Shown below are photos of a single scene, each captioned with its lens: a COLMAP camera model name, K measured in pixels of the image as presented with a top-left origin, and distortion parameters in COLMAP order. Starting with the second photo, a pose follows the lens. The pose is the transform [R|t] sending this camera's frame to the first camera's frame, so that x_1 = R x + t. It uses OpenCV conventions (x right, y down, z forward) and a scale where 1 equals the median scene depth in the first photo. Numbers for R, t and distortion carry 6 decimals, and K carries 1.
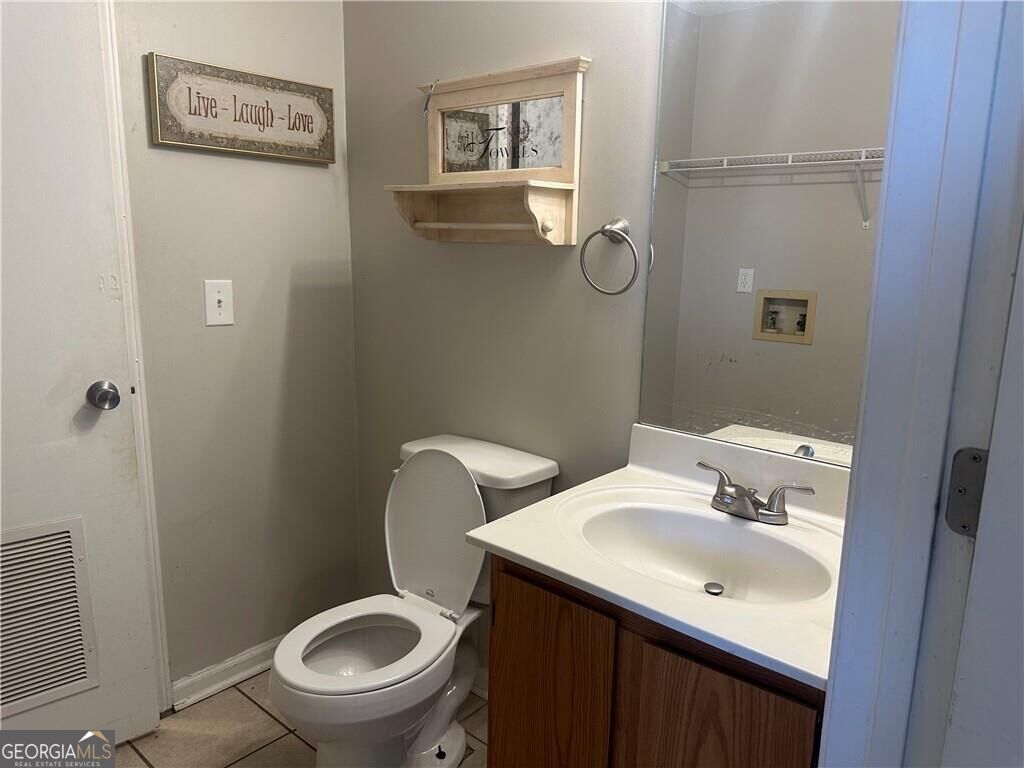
lens RADIAL K [[718.1, 0, 516.5], [0, 718.1, 379.8], [0, 0, 1]] dist [0.107682, -0.147992]
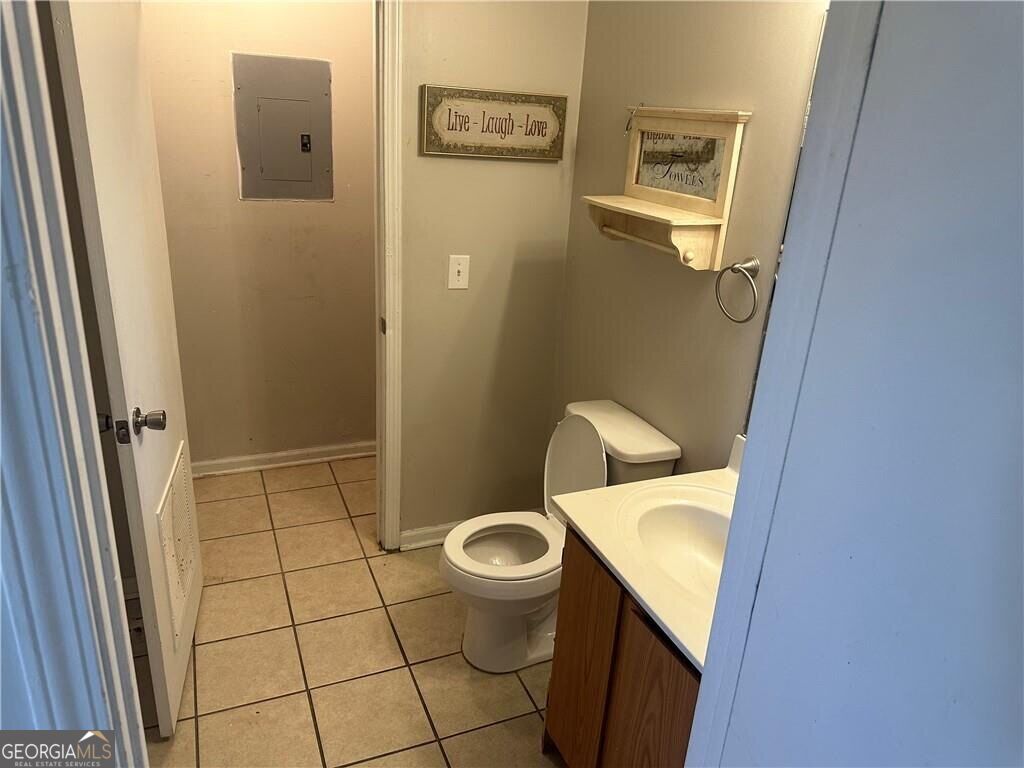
lens RADIAL K [[726.8, 0, 527.3], [0, 726.8, 378.6], [0, 0, 1]] dist [0.215361, -0.419292]
pose [[0.901869, 0.188396, -0.388765, 0.276220], [-0.129688, 0.976463, 0.172341, -0.171871], [0.412083, -0.105011, 0.905075, -0.187172]]
